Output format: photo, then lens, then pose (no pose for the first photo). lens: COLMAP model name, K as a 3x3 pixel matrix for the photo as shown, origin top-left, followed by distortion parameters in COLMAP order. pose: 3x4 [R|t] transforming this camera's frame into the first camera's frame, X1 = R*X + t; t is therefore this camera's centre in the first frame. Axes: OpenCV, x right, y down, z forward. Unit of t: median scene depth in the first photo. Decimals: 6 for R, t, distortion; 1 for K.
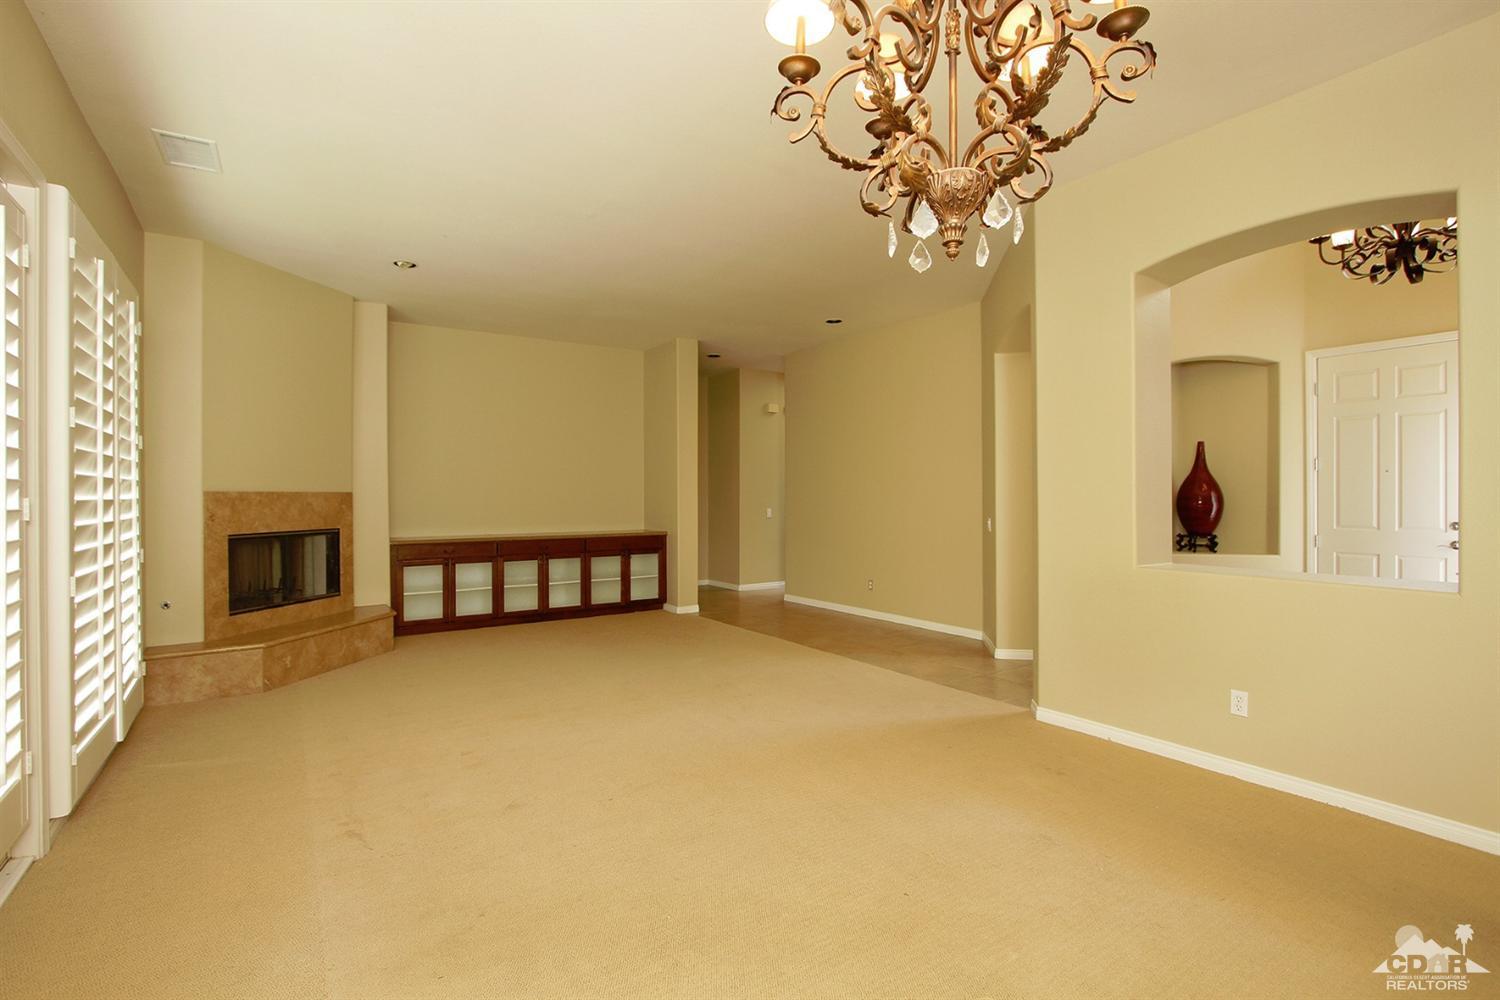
lens RADIAL K [[694.5, 0, 737.4], [0, 694.5, 493.7], [0, 0, 1]] dist [-0.009821, 0.000240]
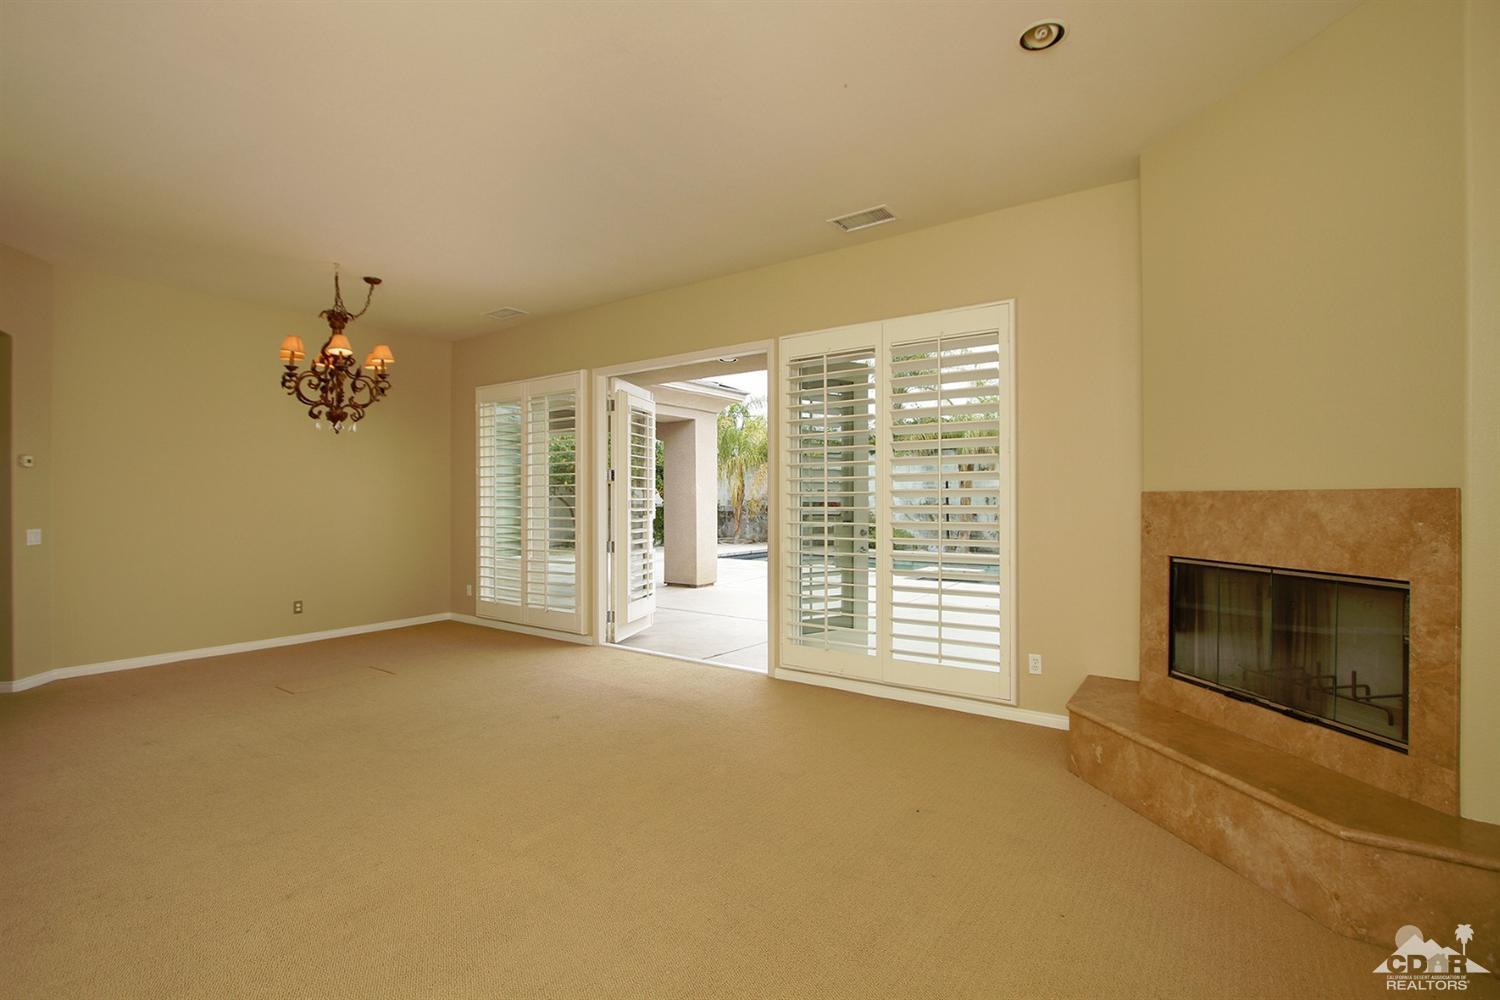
lens RADIAL K [[694.5, 0, 750.1], [0, 694.5, 502.8], [0, 0, 1]] dist [-0.009821, 0.000240]
pose [[-0.931215, 0.008428, -0.364373, -0.093936], [0.007762, 0.999964, 0.003293, 0.001854], [0.364387, 0.000238, -0.931247, 1.264926]]
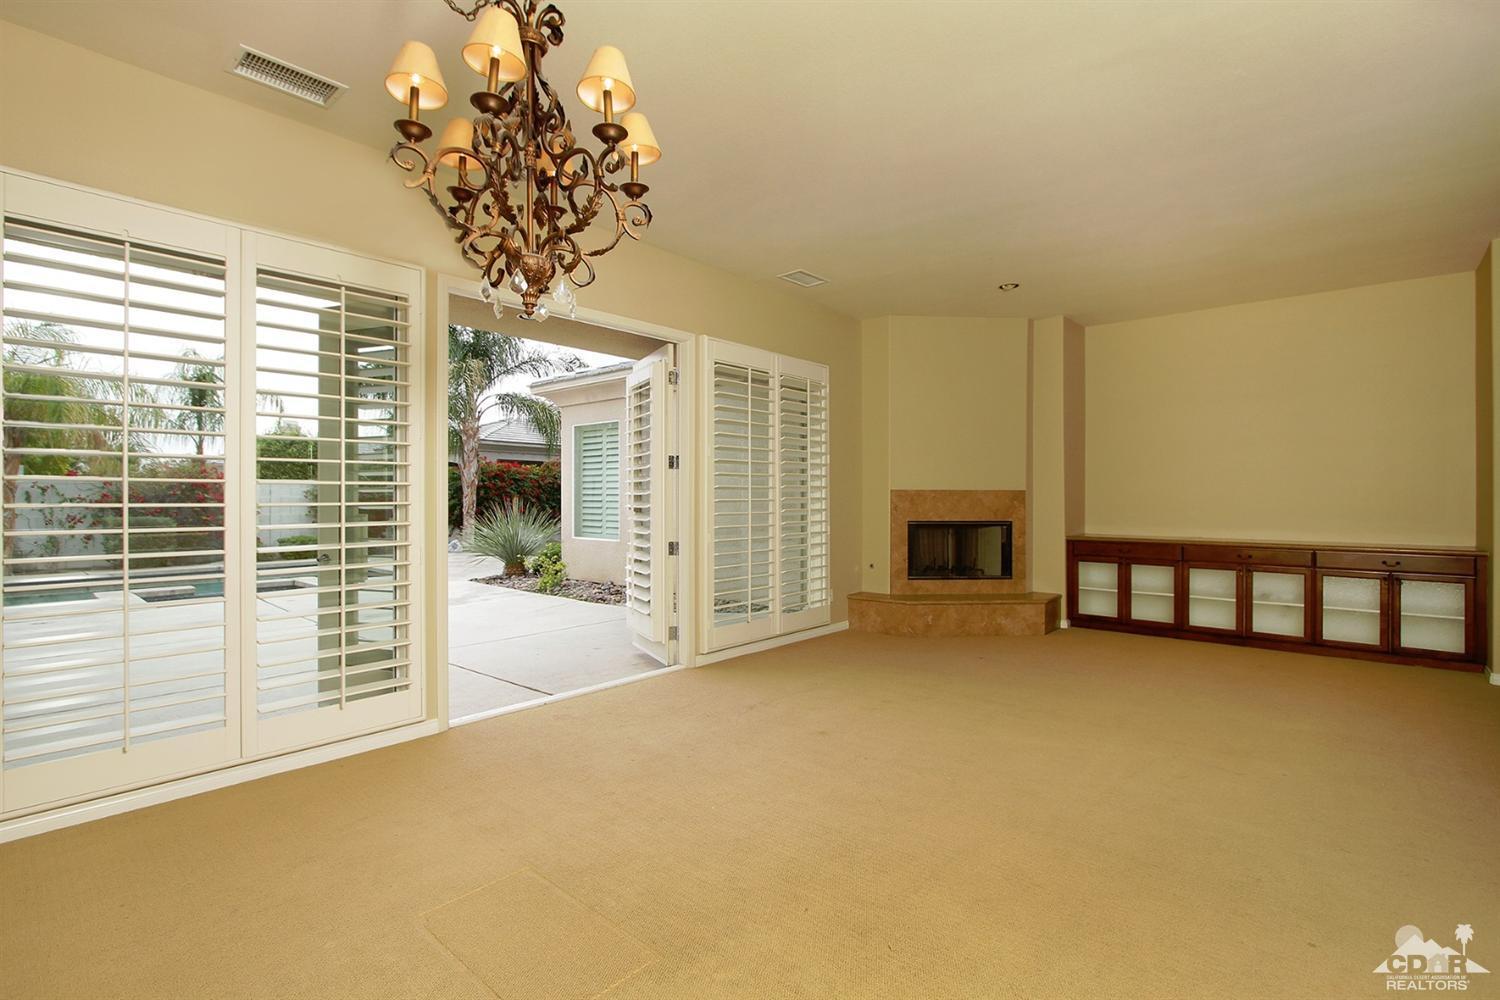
lens RADIAL K [[694.5, 0, 746.1], [0, 694.5, 497.8], [0, 0, 1]] dist [-0.009821, 0.000240]
pose [[0.262555, 0.008598, -0.964879, 0.446066], [0.000528, 0.999959, 0.009054, 0.000023], [0.964917, -0.002886, 0.262540, 0.273008]]
